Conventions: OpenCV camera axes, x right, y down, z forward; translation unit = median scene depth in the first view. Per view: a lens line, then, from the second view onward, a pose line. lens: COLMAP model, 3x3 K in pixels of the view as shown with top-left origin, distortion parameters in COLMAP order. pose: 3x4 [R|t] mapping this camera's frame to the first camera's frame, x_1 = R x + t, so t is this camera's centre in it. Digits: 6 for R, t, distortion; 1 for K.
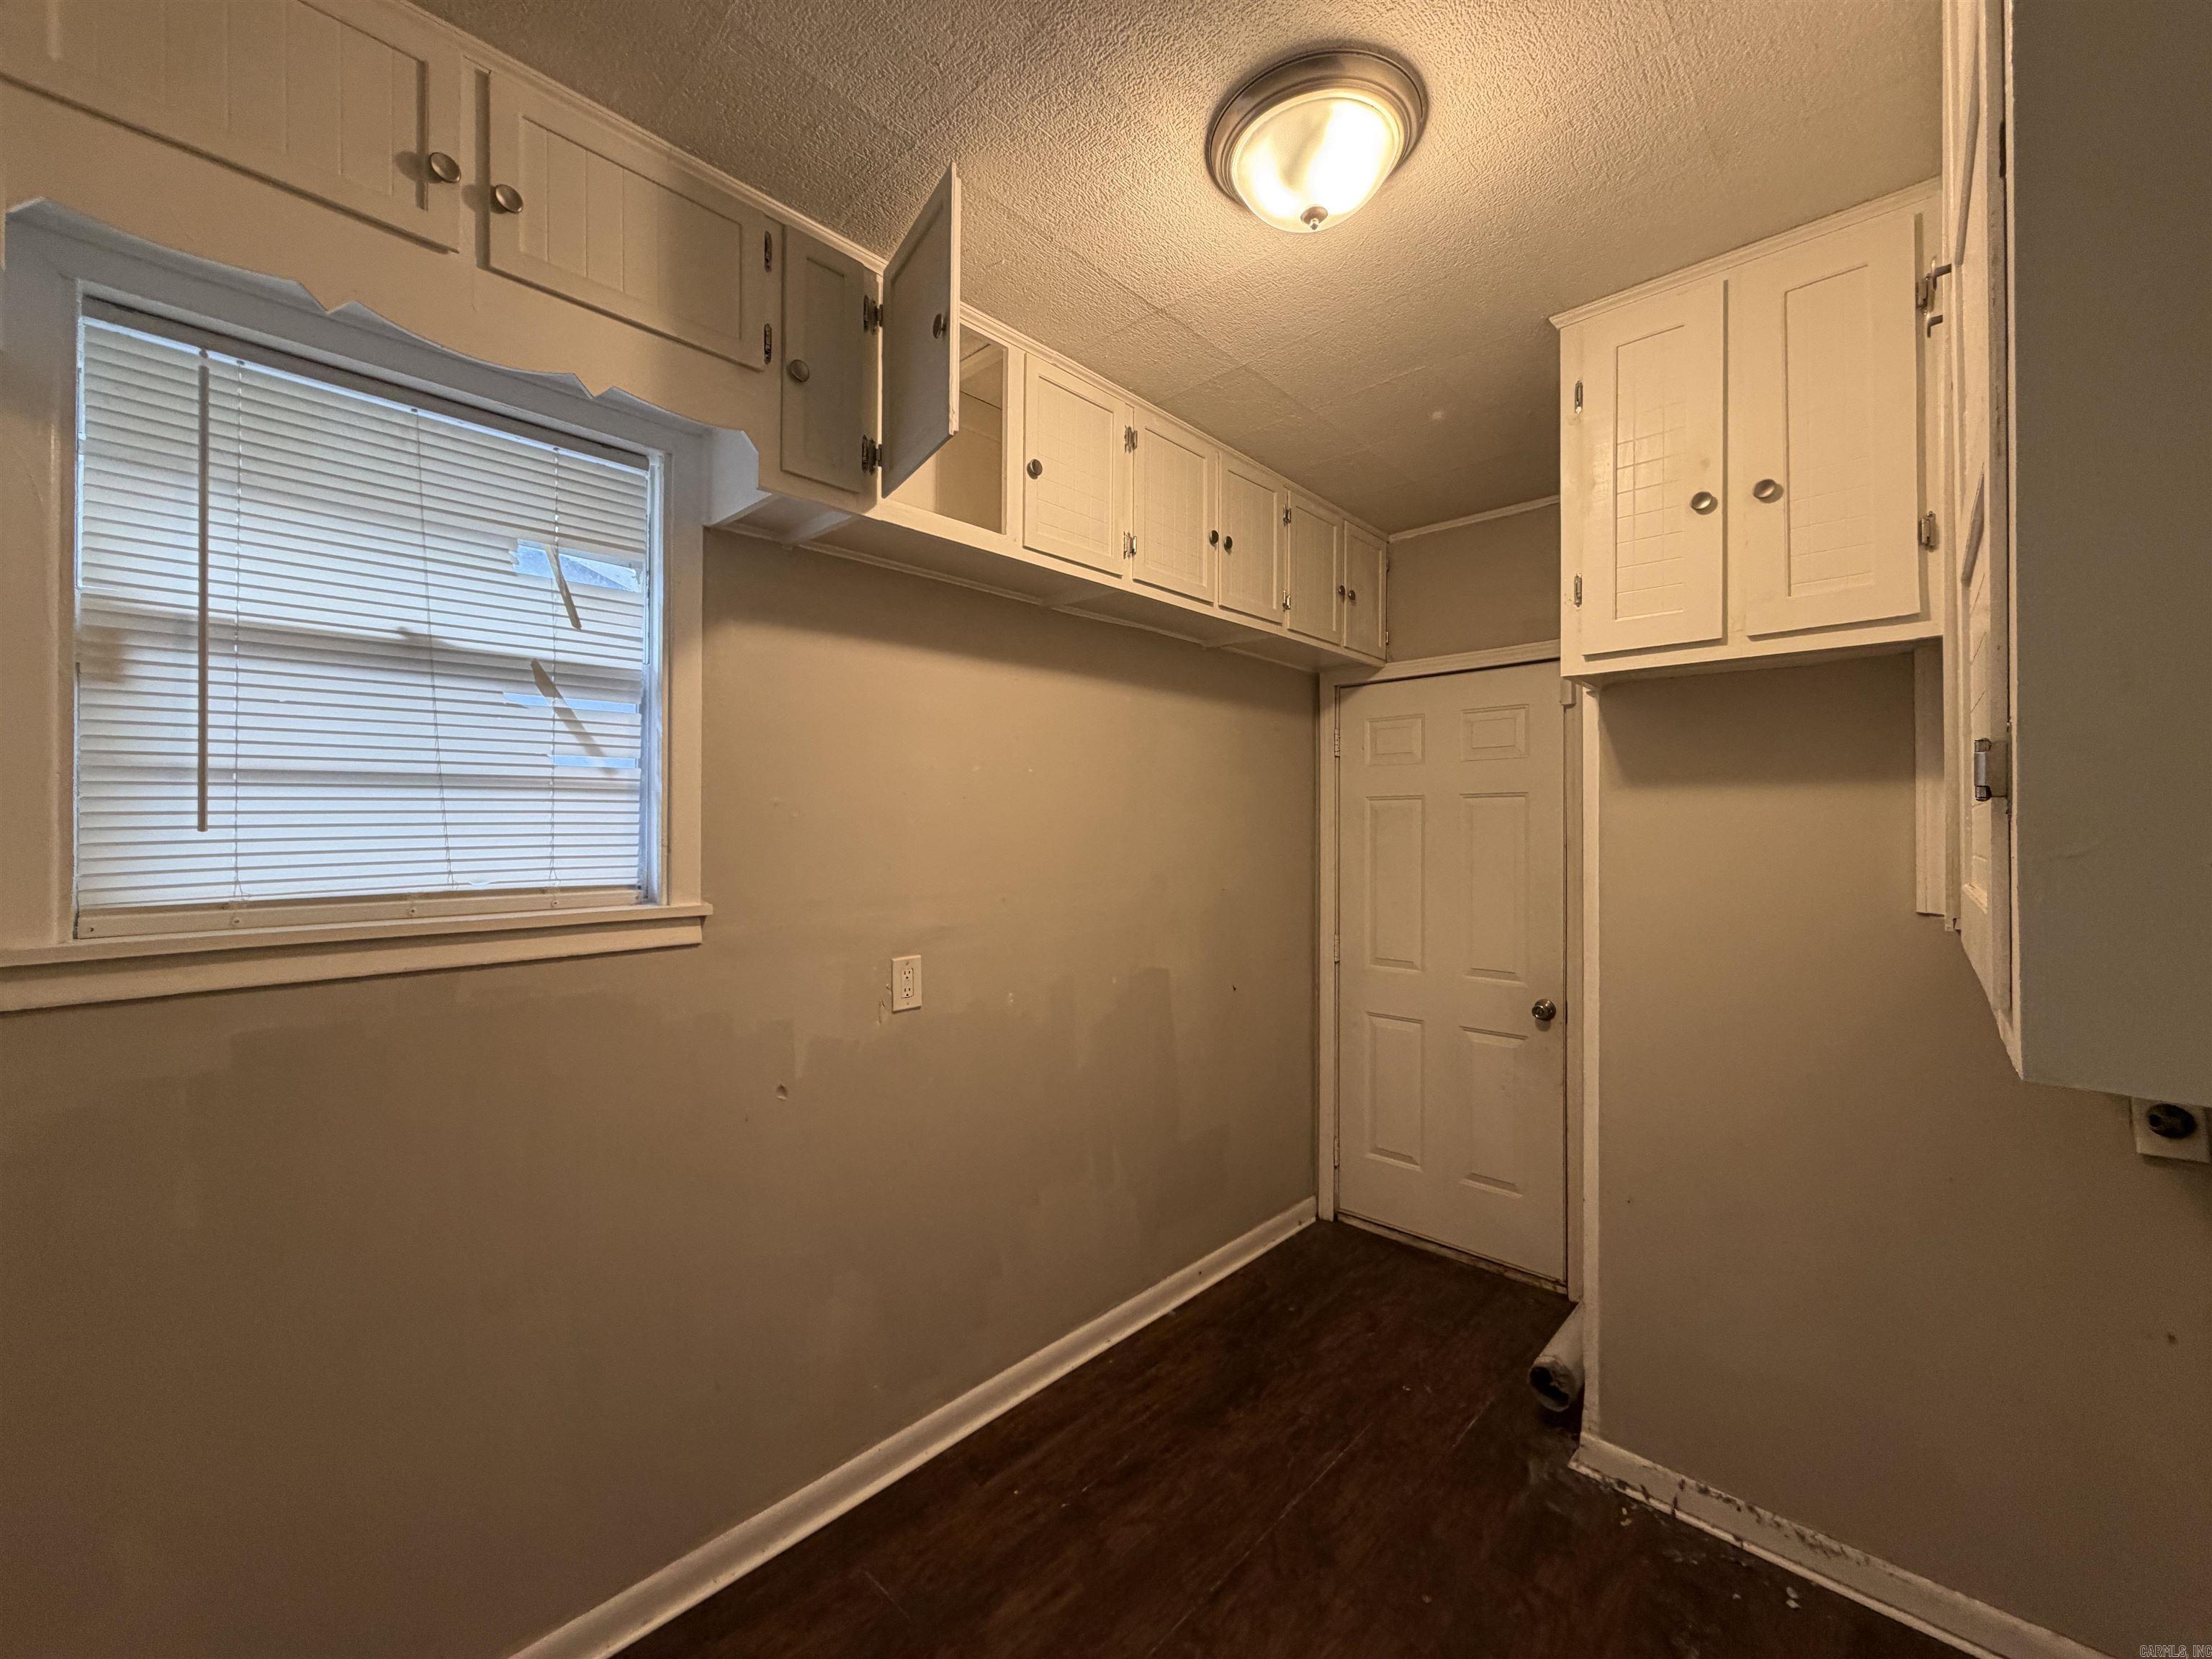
lens RADIAL K [[880.7, 0, 1101.1], [0, 880.7, 829.9], [0, 0, 1]] dist [0.001952, 0.000173]
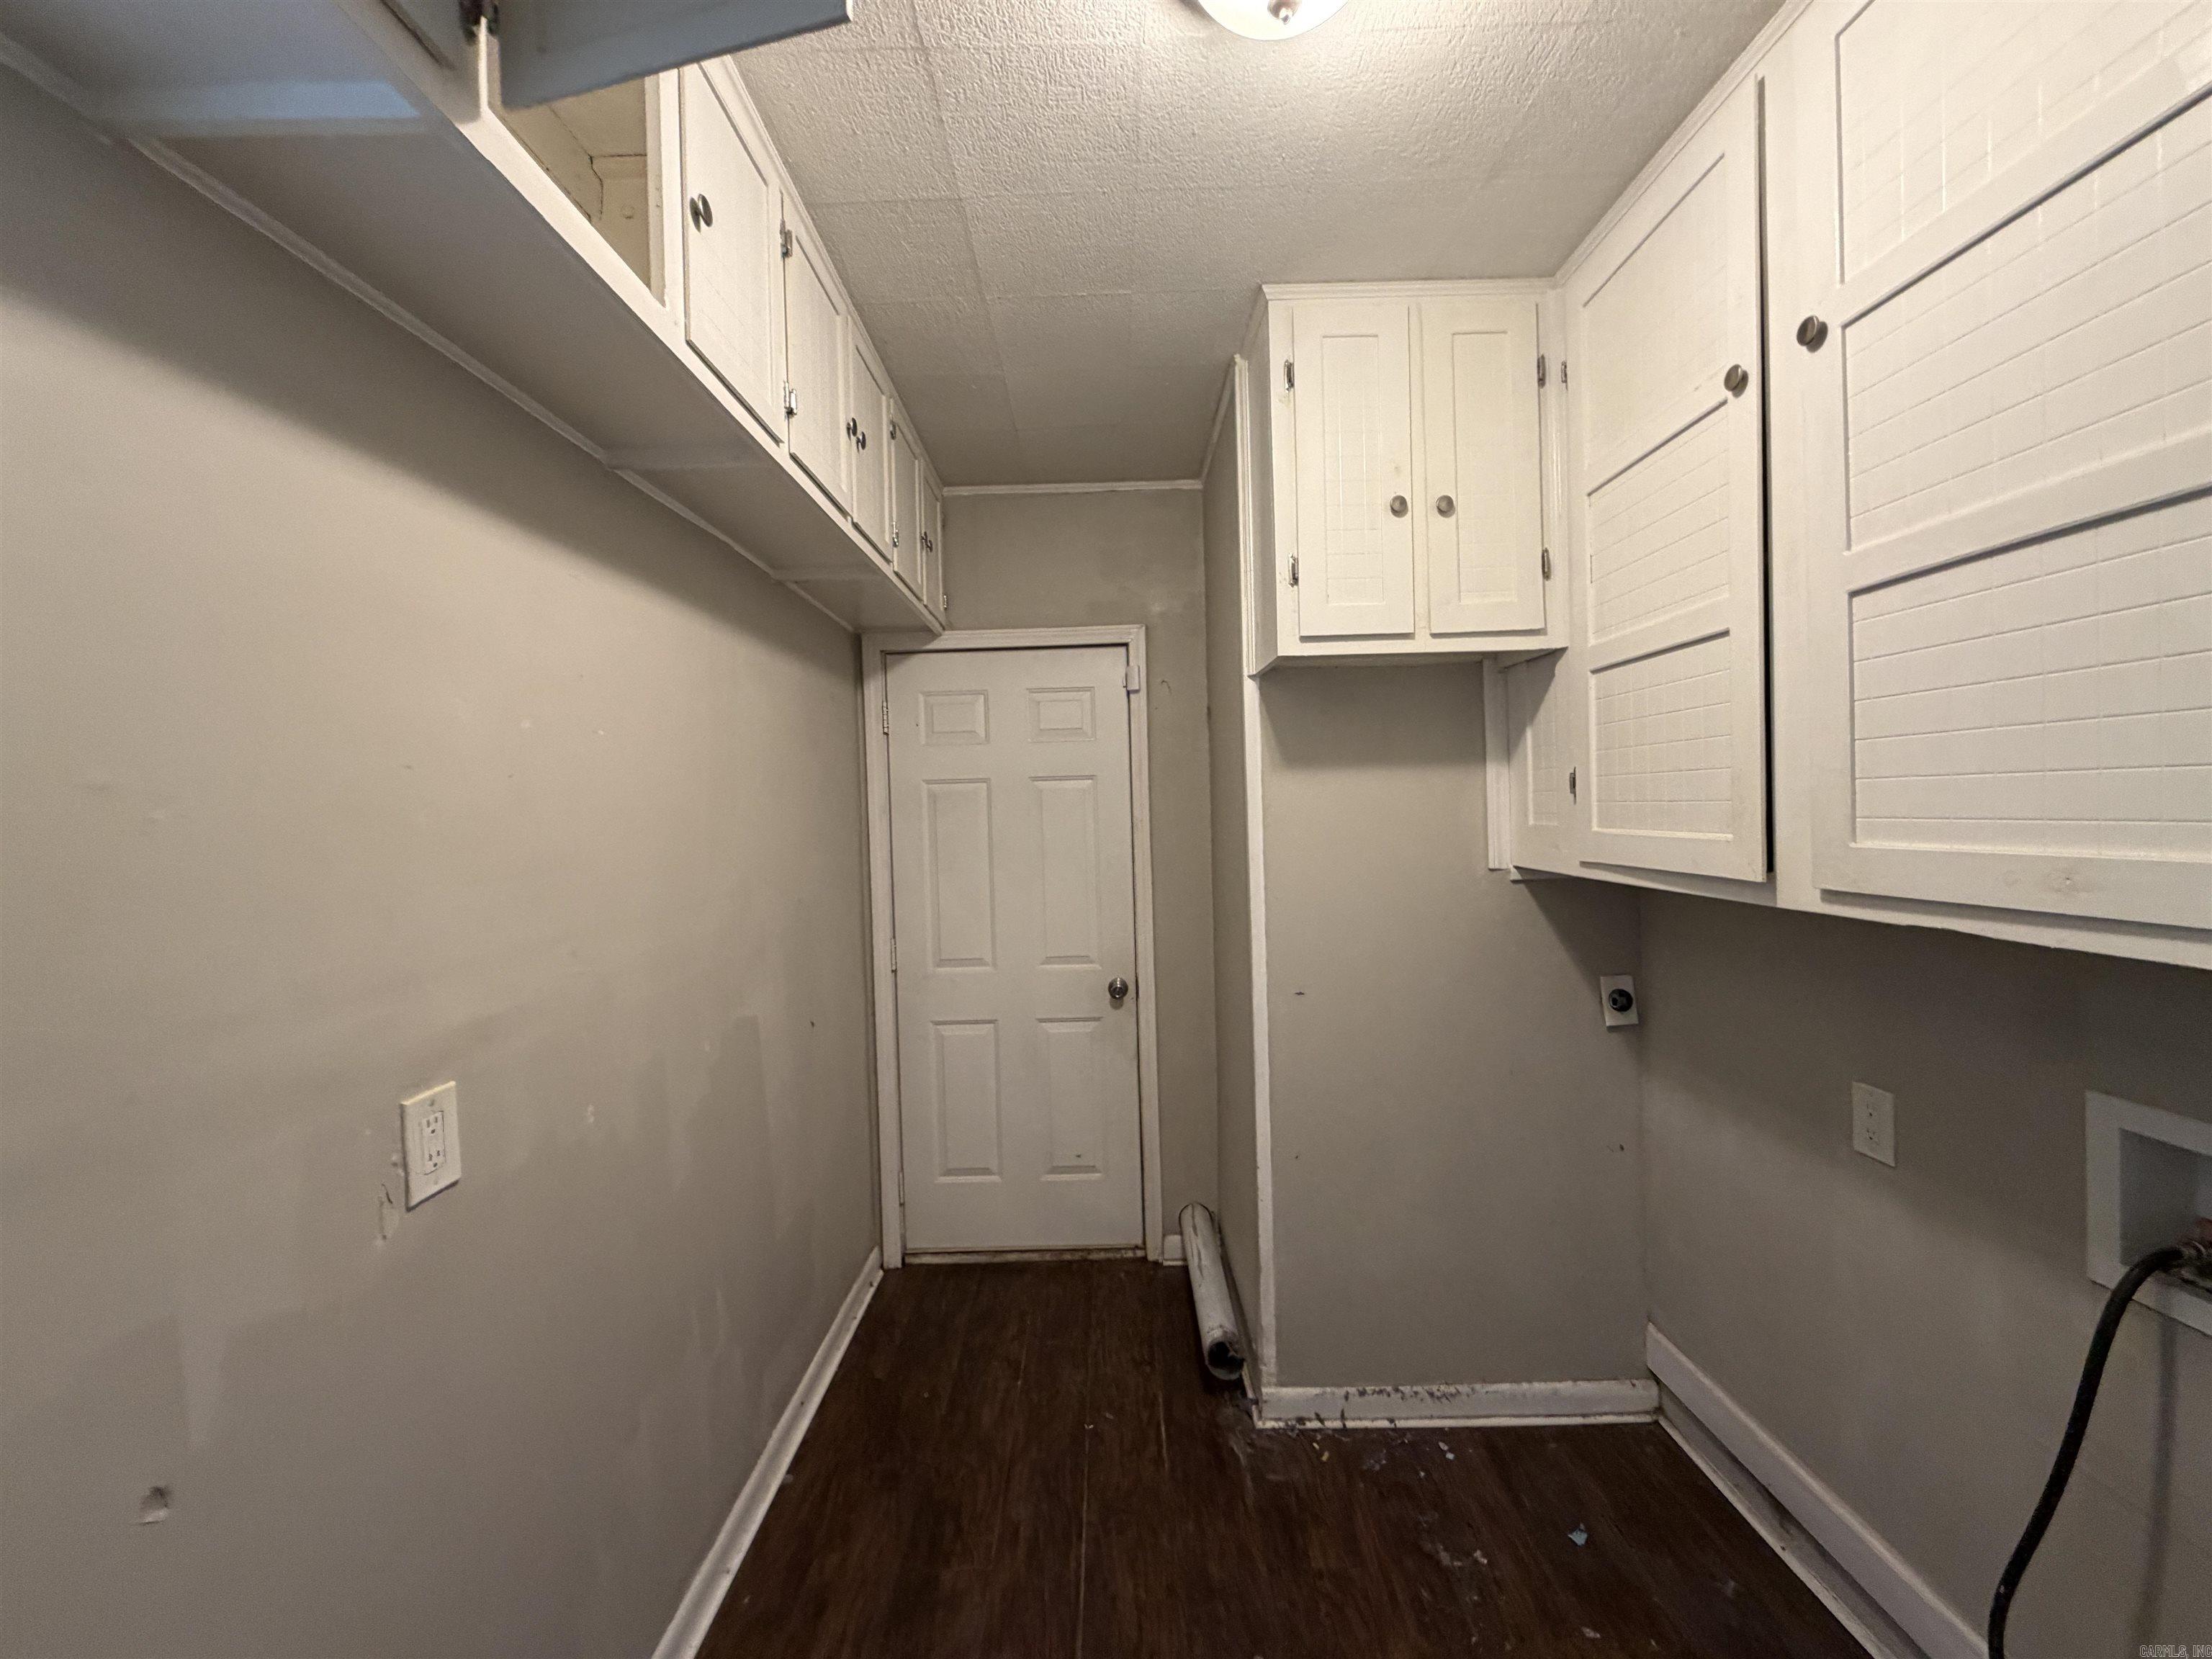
lens RADIAL K [[880.7, 0, 1101.1], [0, 880.7, 829.9], [0, 0, 1]] dist [0.001952, 0.000173]
pose [[0.731341, -0.037081, 0.681004, -0.249052], [0.028013, 0.999311, 0.024330, -0.005920], [-0.681437, 0.001284, 0.731876, 0.330917]]
